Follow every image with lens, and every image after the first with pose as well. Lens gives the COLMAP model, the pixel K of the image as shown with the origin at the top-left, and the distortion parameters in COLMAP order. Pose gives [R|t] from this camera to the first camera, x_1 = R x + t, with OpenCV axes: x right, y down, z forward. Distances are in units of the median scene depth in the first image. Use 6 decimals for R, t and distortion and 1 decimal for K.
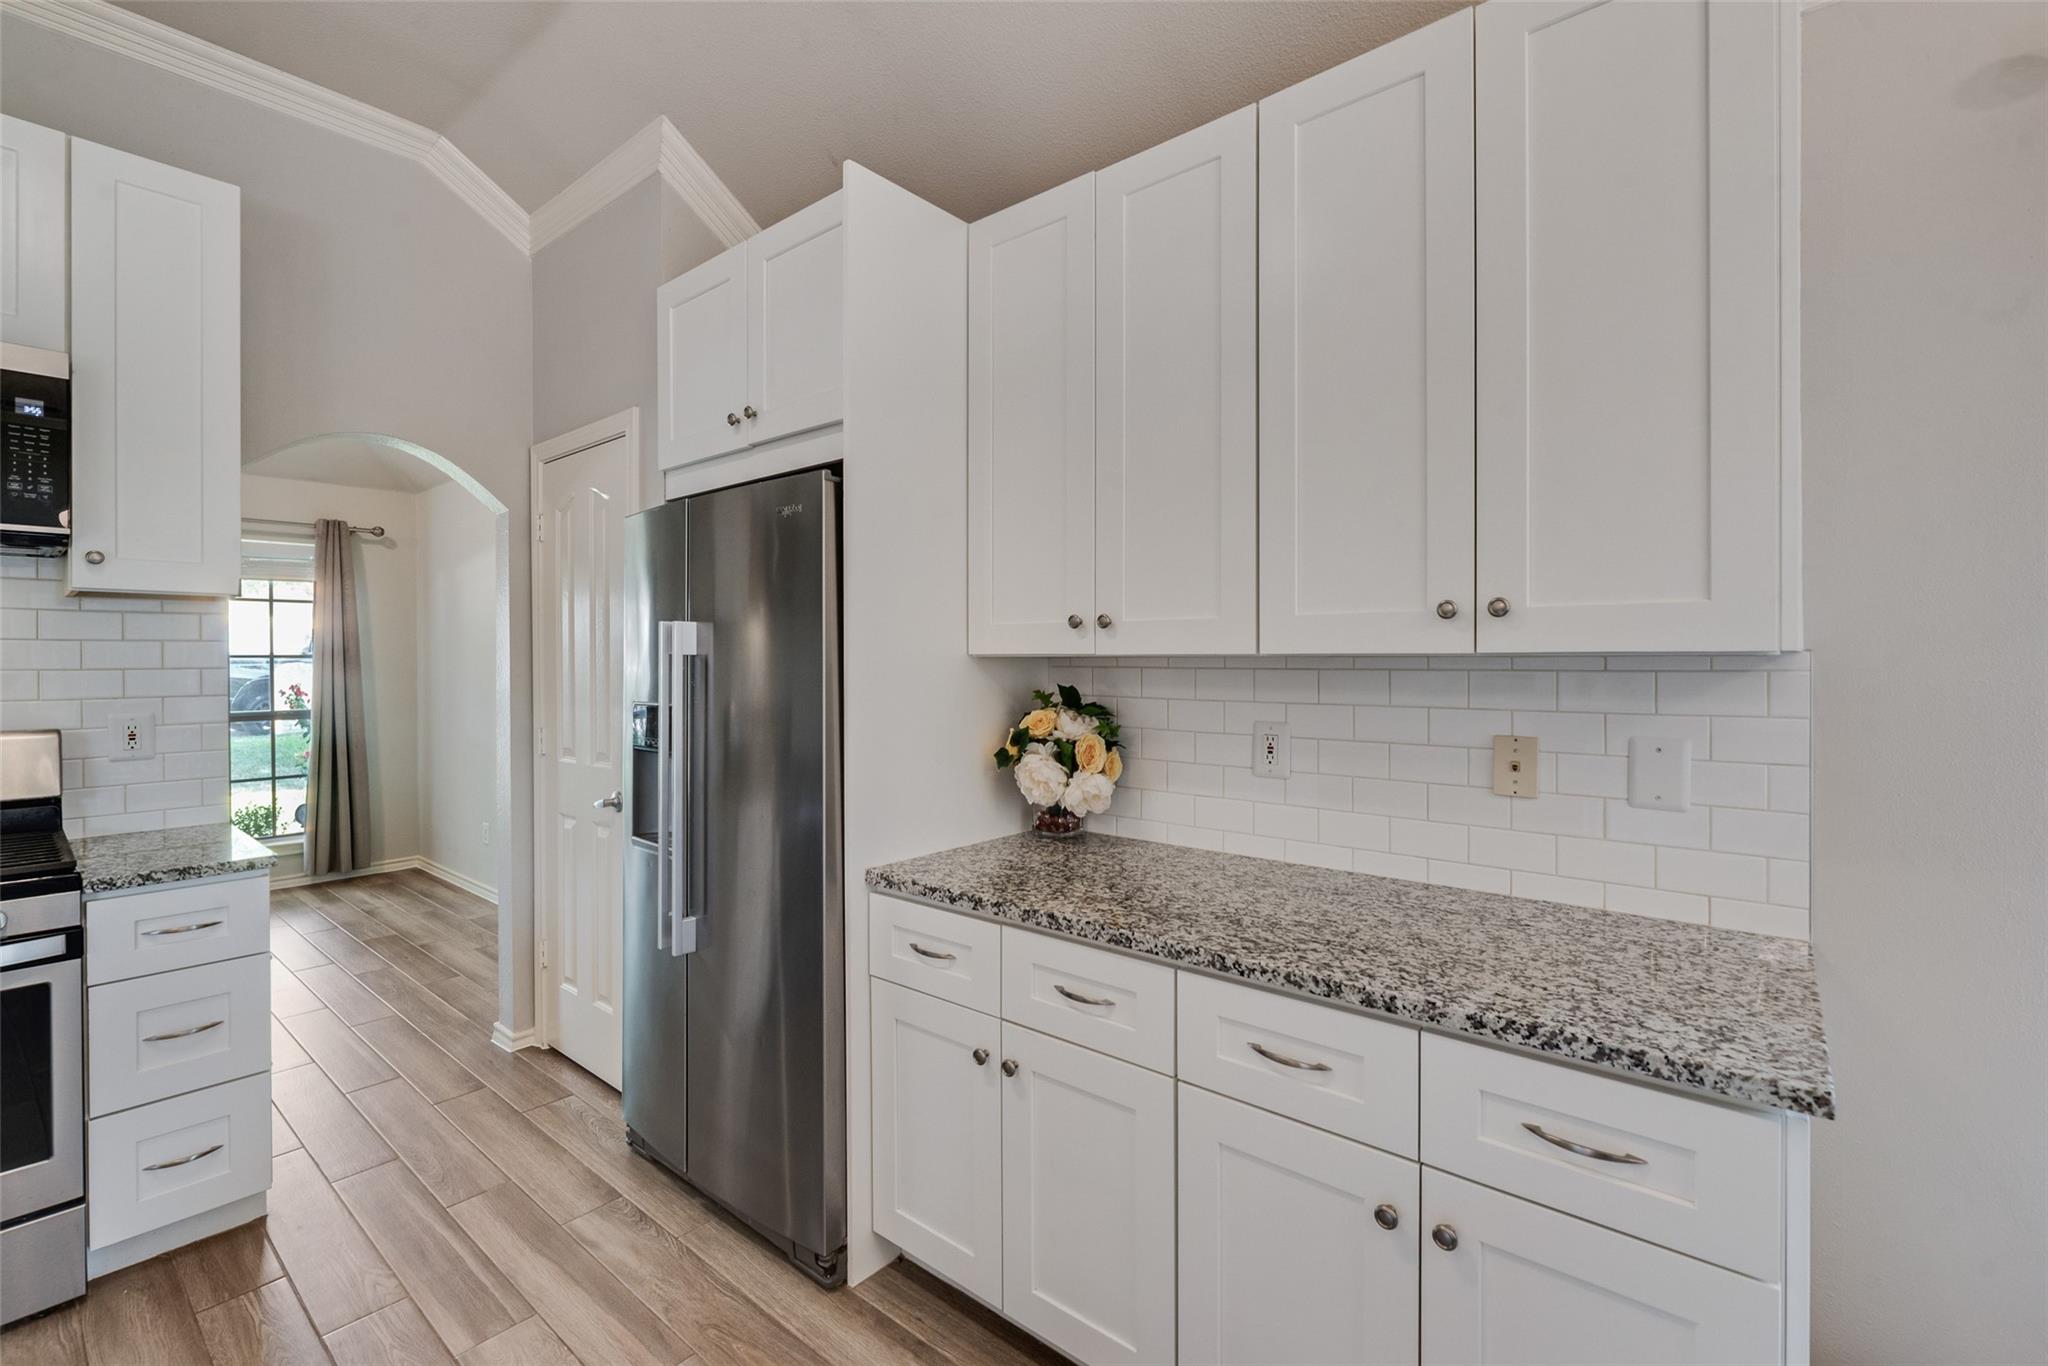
lens RADIAL K [[889.9, 0, 1031.0], [0, 889.9, 663.2], [0, 0, 1]] dist [-0.002066, 0.001478]
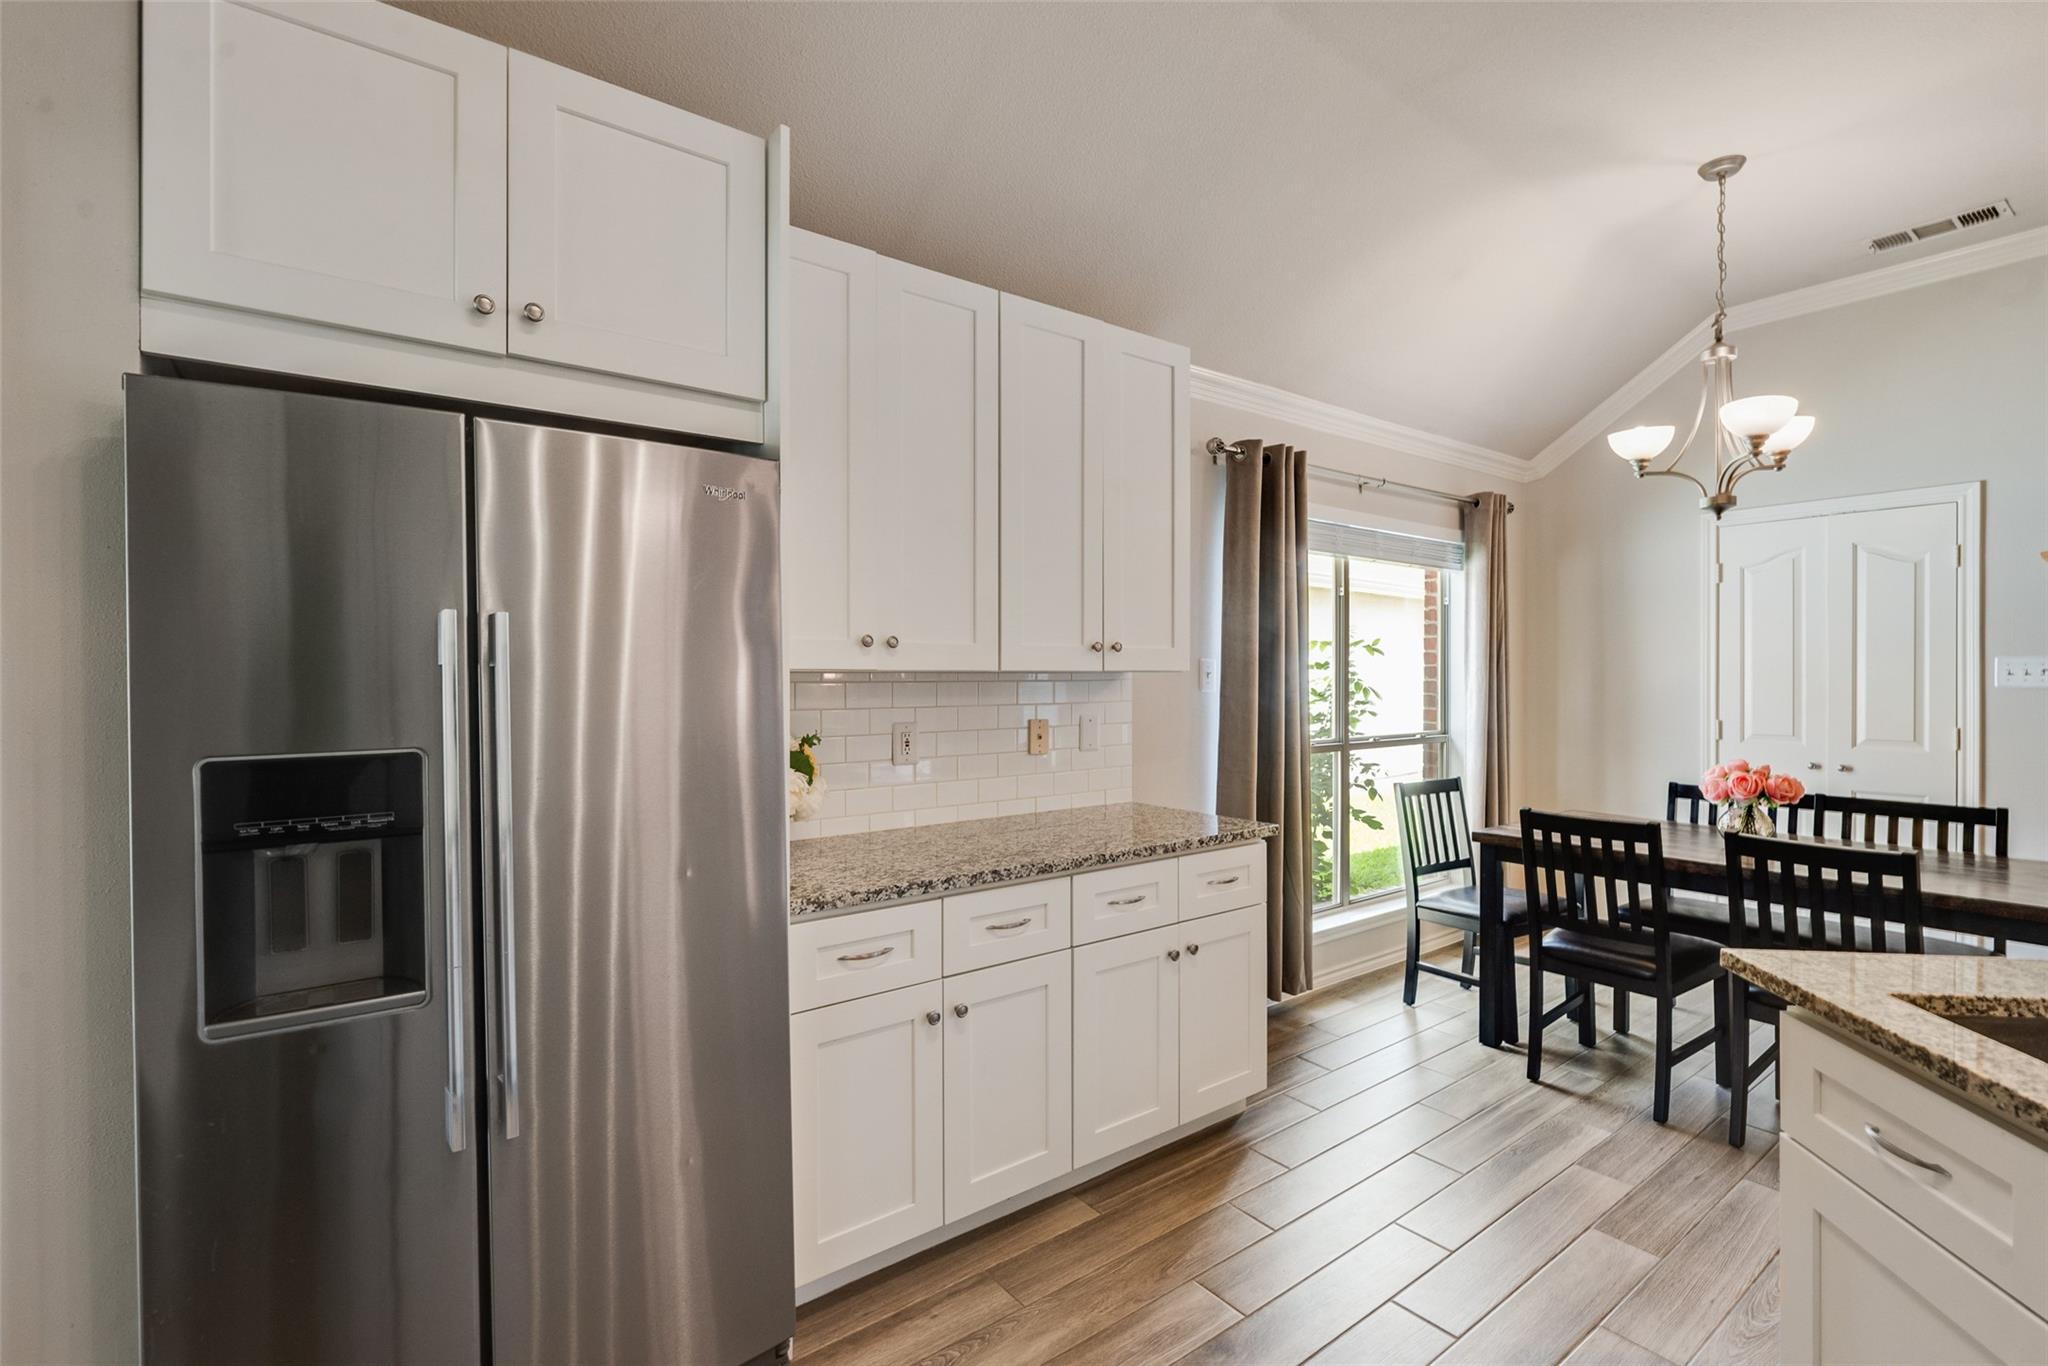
lens RADIAL K [[919.4, 0, 1075.7], [0, 919.4, 671.9], [0, 0, 1]] dist [0.003235, 0.000199]
pose [[0.199574, 0.003539, 0.979876, -1.065258], [0.002830, 0.999987, -0.004188, -0.001787], [-0.979879, 0.003608, 0.199561, 0.515720]]
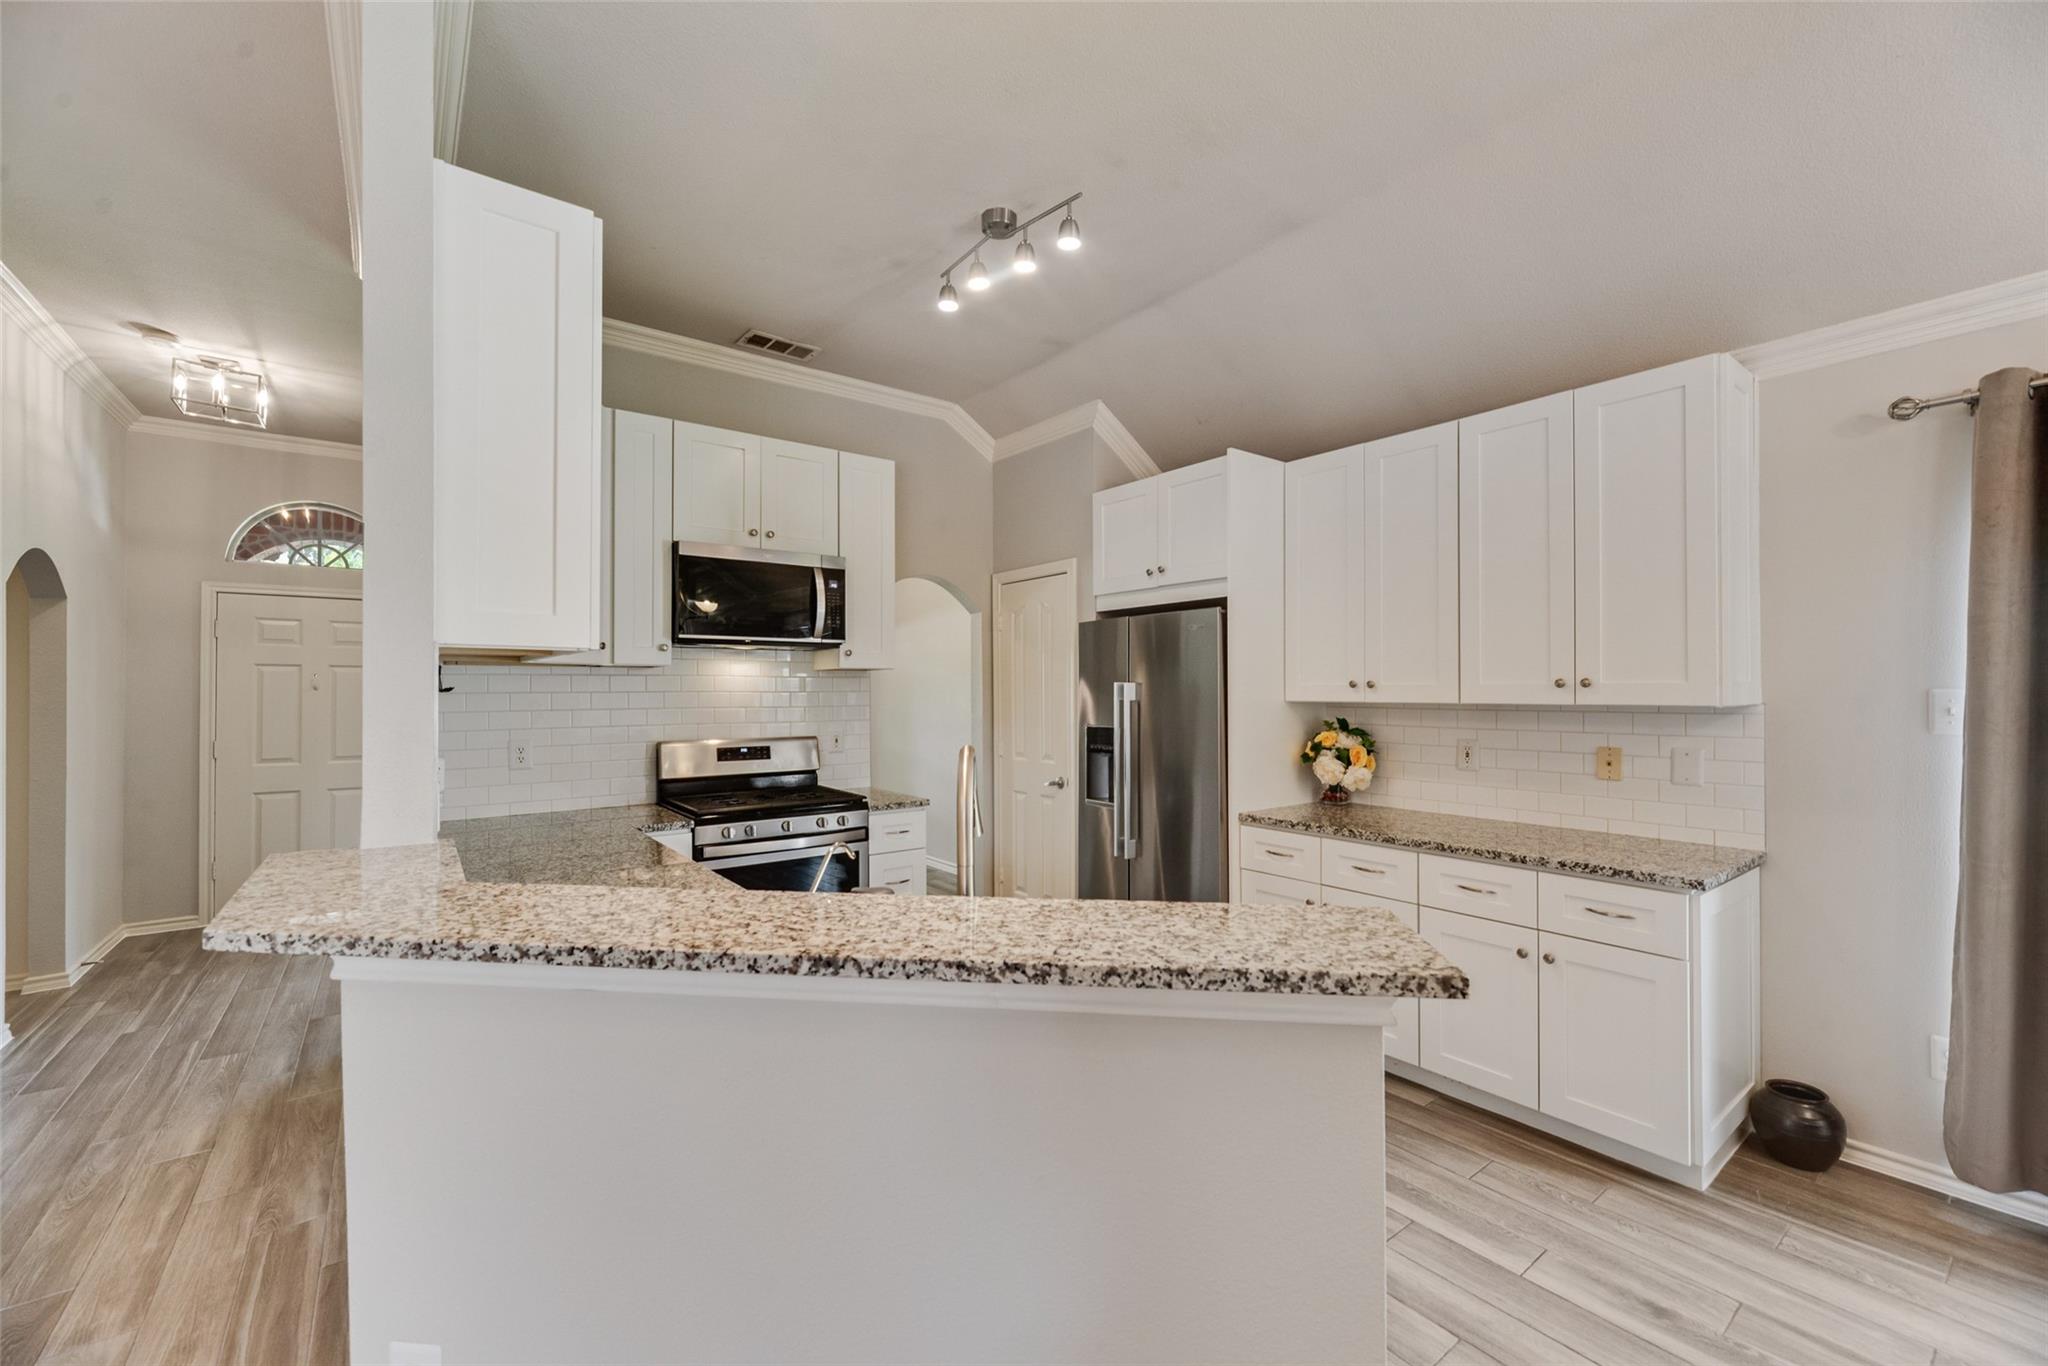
lens RADIAL K [[845.5, 0, 1026.3], [0, 845.5, 686.9], [0, 0, 1]] dist [-0.002615, -0.001126]
pose [[0.975605, -0.000640, -0.219531, -0.233741], [-0.001113, 0.999968, -0.007861, -0.026632], [0.219529, 0.007913, 0.975574, -0.895762]]
